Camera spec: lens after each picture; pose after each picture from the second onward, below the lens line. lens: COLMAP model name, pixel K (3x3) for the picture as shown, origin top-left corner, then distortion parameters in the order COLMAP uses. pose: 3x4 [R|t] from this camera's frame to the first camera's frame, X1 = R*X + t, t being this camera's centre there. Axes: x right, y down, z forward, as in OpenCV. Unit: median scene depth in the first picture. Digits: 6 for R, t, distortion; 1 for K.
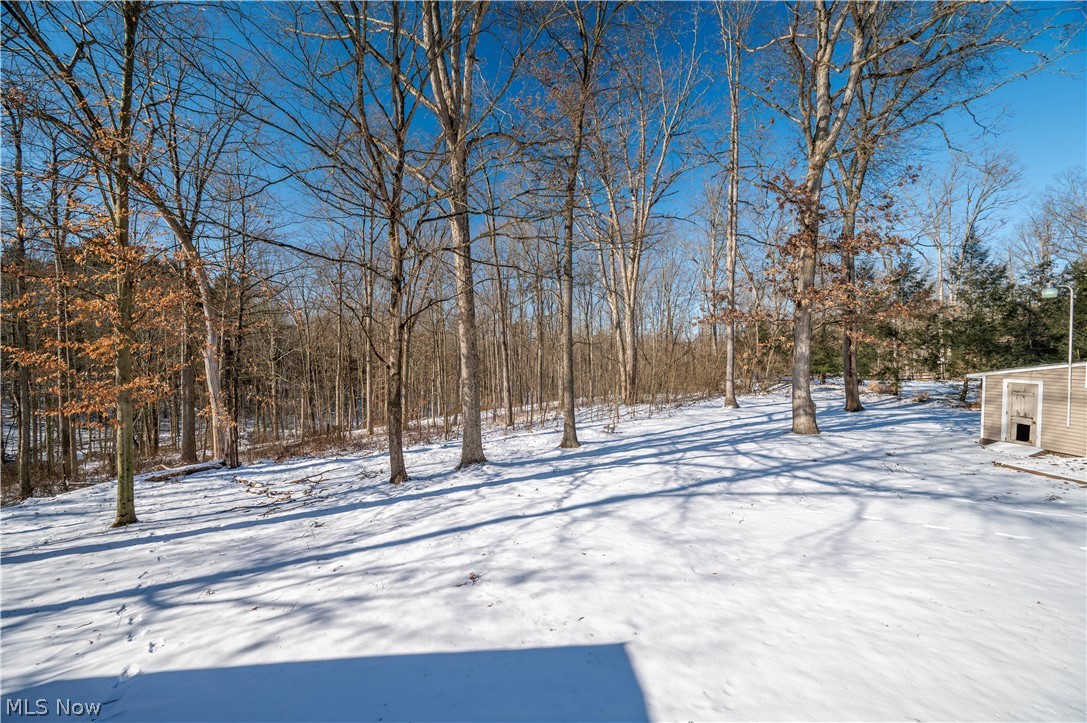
lens RADIAL K [[428.9, 0, 542.0], [0, 428.9, 364.4], [0, 0, 1]] dist [-0.002284, -0.000276]
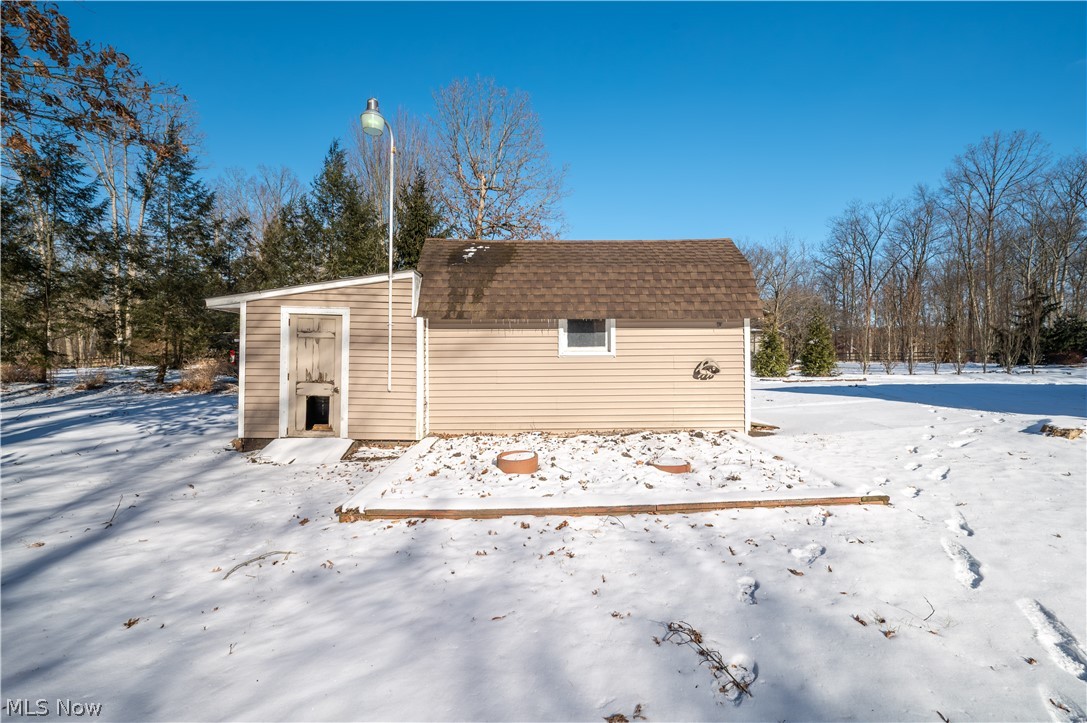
lens RADIAL K [[428.9, 0, 545.3], [0, 428.9, 360.9], [0, 0, 1]] dist [-0.002284, -0.000276]
pose [[0.029992, -0.009359, 0.999506, 0.569842], [0.009792, 0.999911, 0.009069, 0.087209], [-0.999502, 0.009516, 0.030081, 0.645103]]
